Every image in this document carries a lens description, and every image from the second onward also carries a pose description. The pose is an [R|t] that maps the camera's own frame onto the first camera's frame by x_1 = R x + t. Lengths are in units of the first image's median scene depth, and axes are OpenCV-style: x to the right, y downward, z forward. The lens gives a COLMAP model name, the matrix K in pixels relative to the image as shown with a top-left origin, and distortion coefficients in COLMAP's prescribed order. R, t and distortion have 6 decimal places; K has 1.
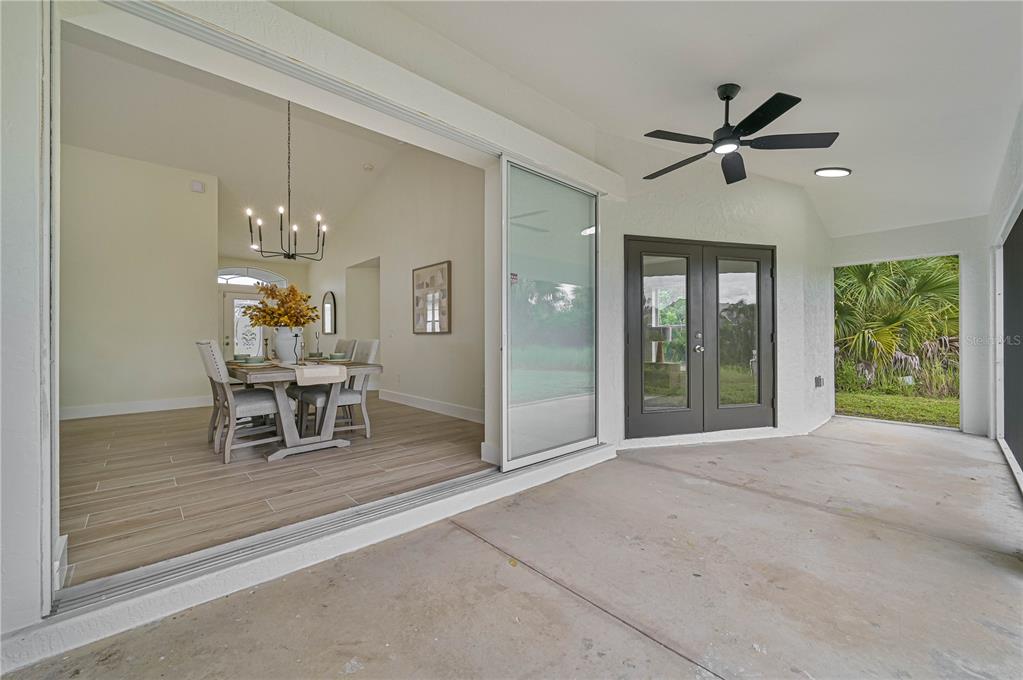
lens RADIAL K [[402.7, 0, 511.5], [0, 402.7, 340.0], [0, 0, 1]] dist [0.000452, 0.000087]
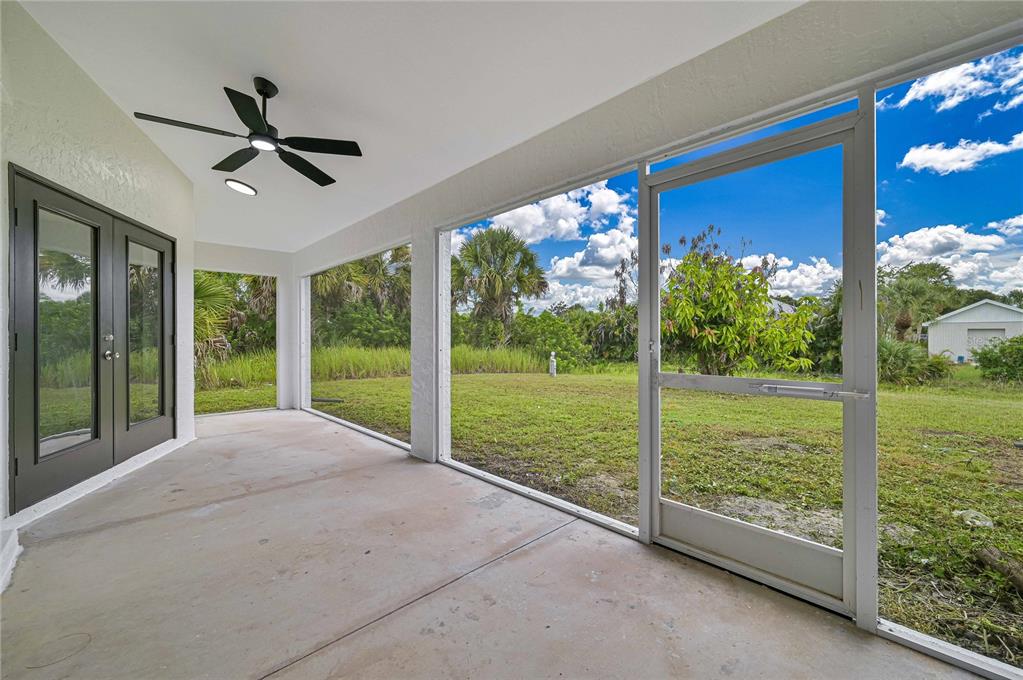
lens RADIAL K [[413.0, 0, 513.8], [0, 413.0, 330.6], [0, 0, 1]] dist [-0.000257, -0.000206]
pose [[-0.021117, 0.017205, 0.999629, -0.421173], [0.009707, 0.999808, -0.017003, -0.003149], [-0.999730, 0.009344, -0.021280, 0.370822]]
